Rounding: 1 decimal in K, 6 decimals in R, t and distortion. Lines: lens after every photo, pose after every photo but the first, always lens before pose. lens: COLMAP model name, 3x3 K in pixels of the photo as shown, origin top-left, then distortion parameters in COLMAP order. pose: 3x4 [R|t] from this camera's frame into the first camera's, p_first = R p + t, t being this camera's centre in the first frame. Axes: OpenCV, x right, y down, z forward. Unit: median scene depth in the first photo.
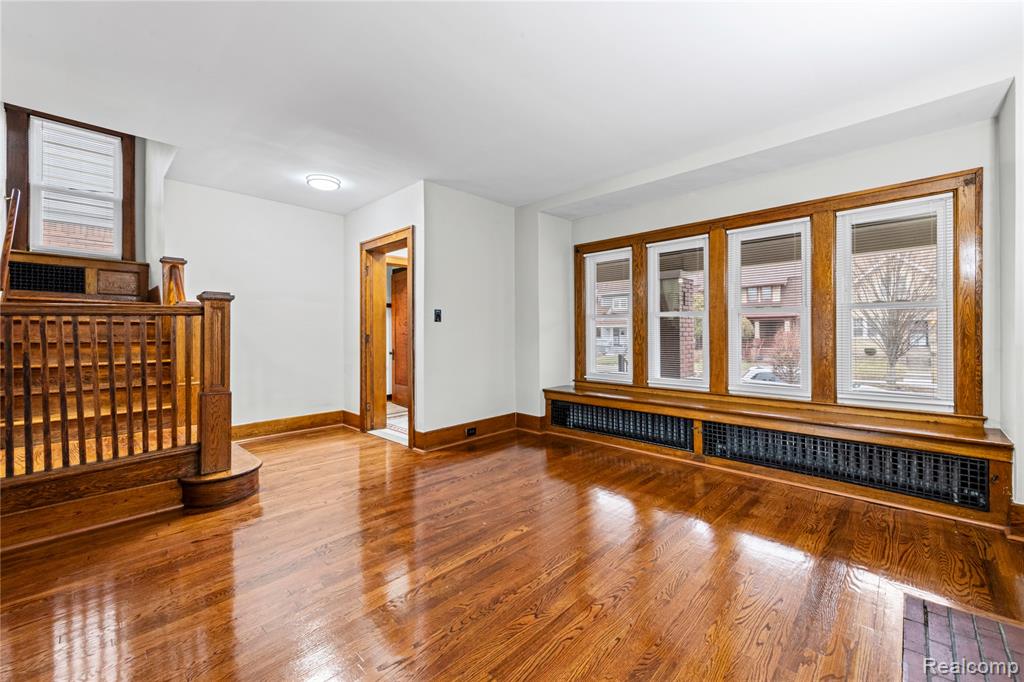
lens RADIAL K [[406.8, 0, 510.2], [0, 406.8, 343.7], [0, 0, 1]] dist [0.011050, 0.000137]
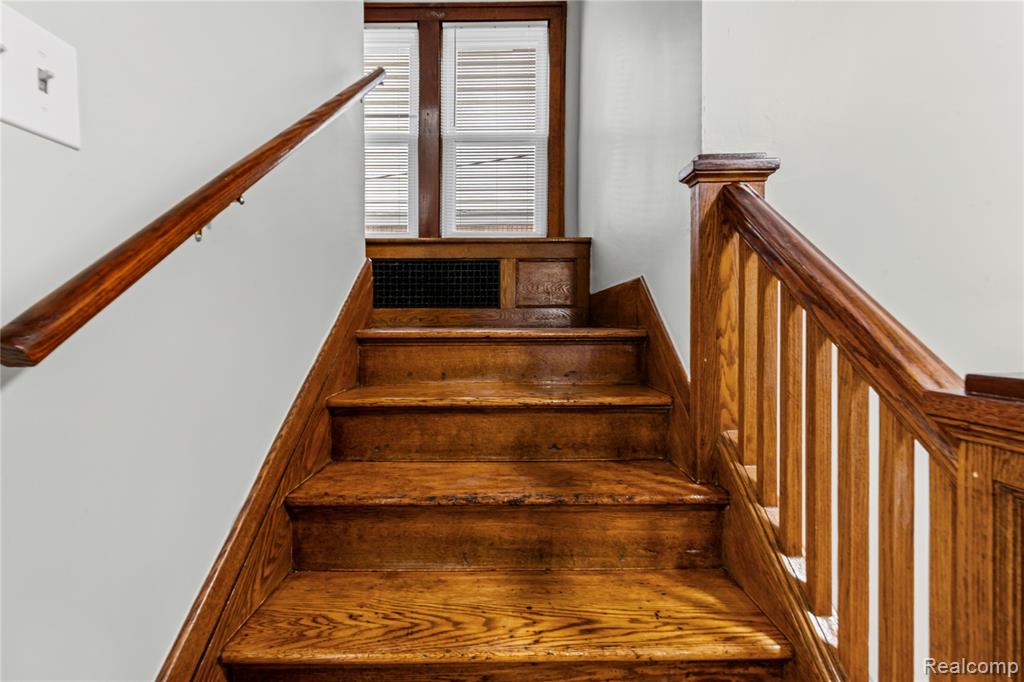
lens RADIAL K [[406.8, 0, 510.9], [0, 406.8, 337.0], [0, 0, 1]] dist [0.011050, 0.000137]
pose [[0.700257, 0.007945, -0.713847, -0.637197], [-0.003559, 0.999965, 0.007637, -0.086709], [0.713882, -0.002808, 0.700260, 0.632138]]
